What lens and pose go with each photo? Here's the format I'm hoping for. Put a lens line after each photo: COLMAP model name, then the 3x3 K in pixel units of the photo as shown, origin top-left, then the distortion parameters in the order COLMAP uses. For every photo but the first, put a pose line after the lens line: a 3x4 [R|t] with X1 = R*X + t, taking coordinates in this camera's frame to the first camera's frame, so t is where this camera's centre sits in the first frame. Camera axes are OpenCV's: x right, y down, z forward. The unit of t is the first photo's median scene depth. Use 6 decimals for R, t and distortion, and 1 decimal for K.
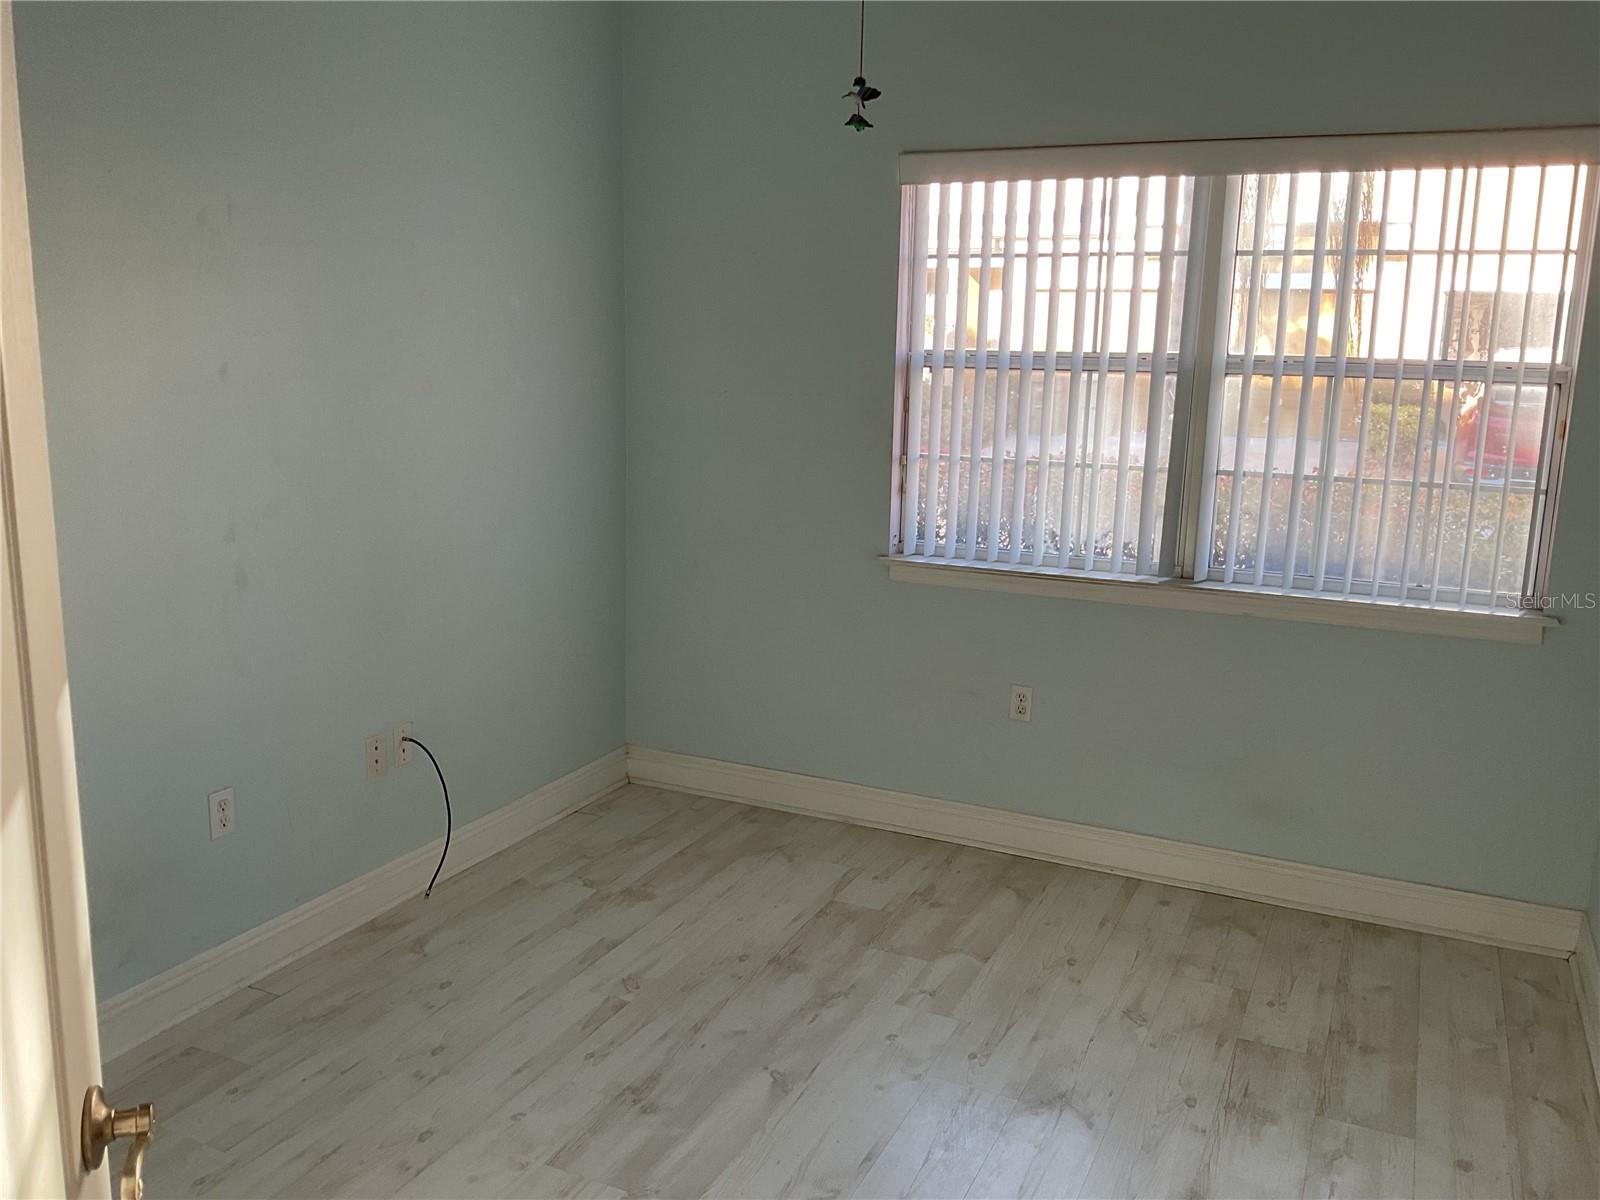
lens RADIAL K [[1327.5, 0, 800.0], [0, 1327.5, 600.0], [0, 0, 1]] dist [0.128198, -0.264922]
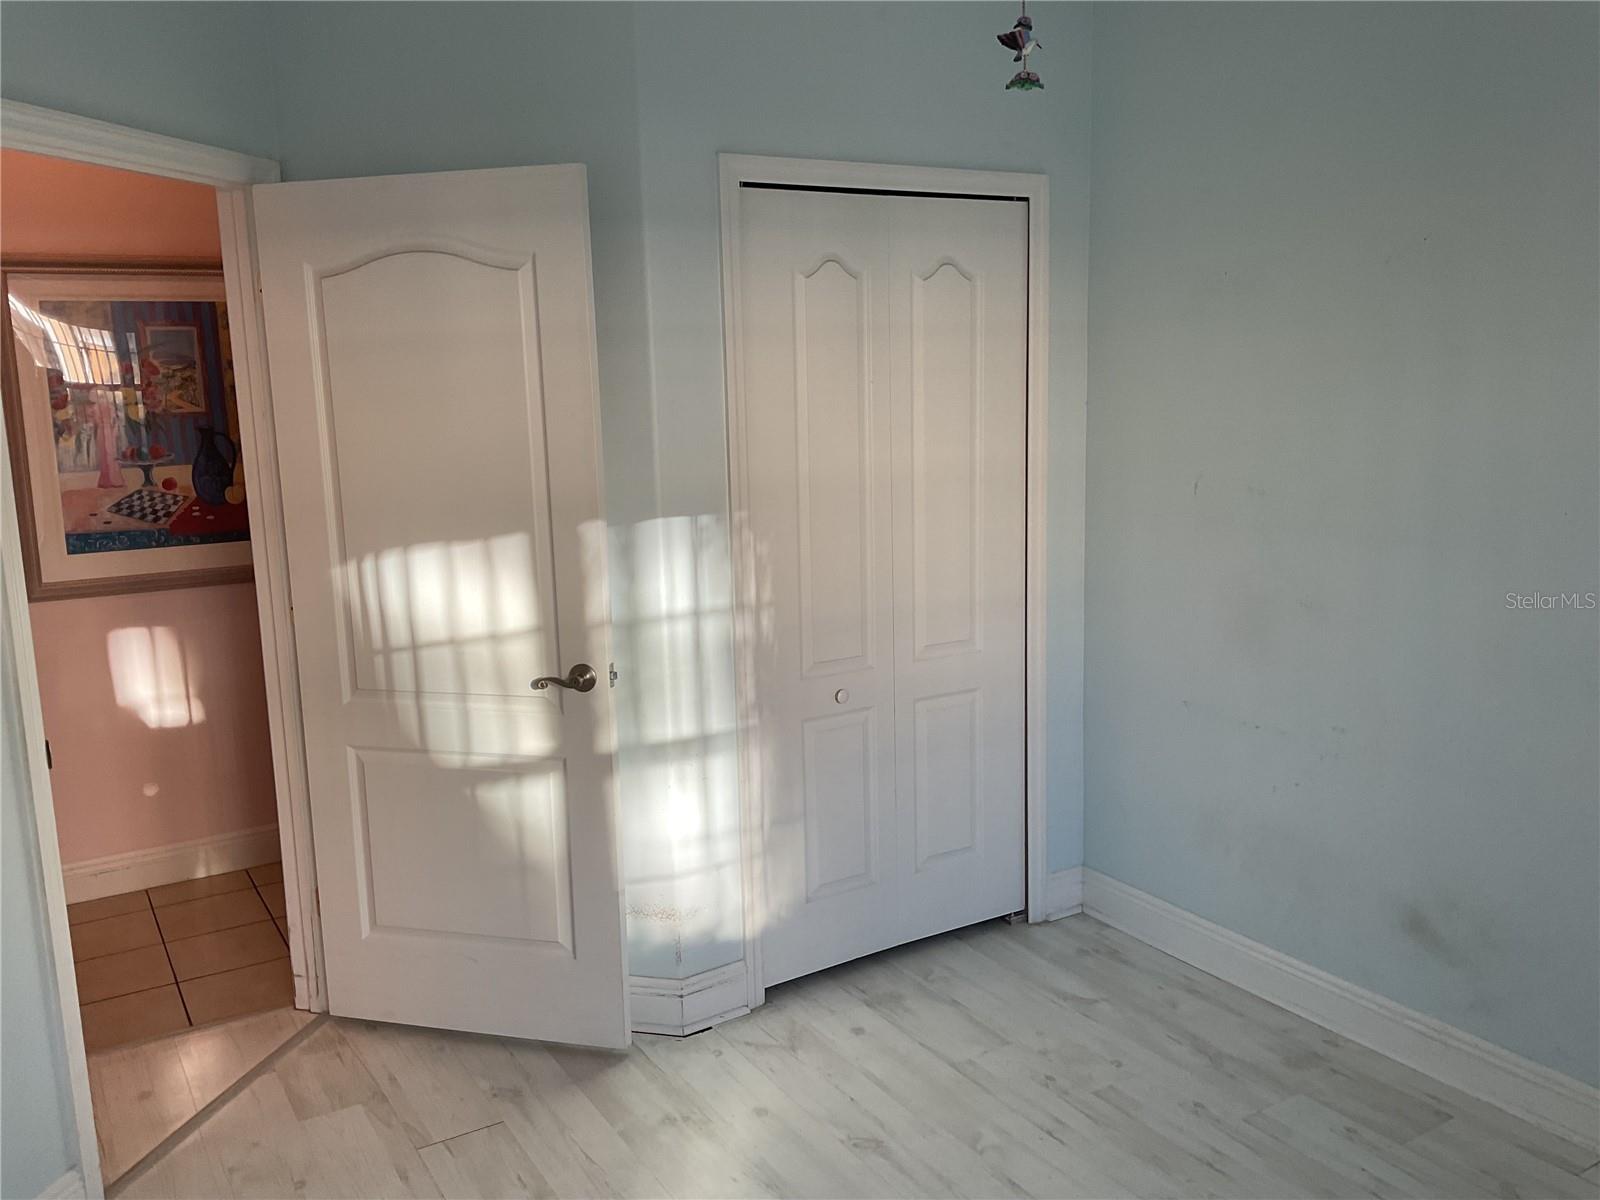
lens RADIAL K [[1327.5, 0, 800.0], [0, 1327.5, 600.0], [0, 0, 1]] dist [0.128198, -0.264922]
pose [[-0.560376, 0.136553, -0.816904, 0.961738], [-0.144412, 0.955098, 0.258716, -0.226928], [0.815551, 0.262948, -0.515494, 1.219672]]
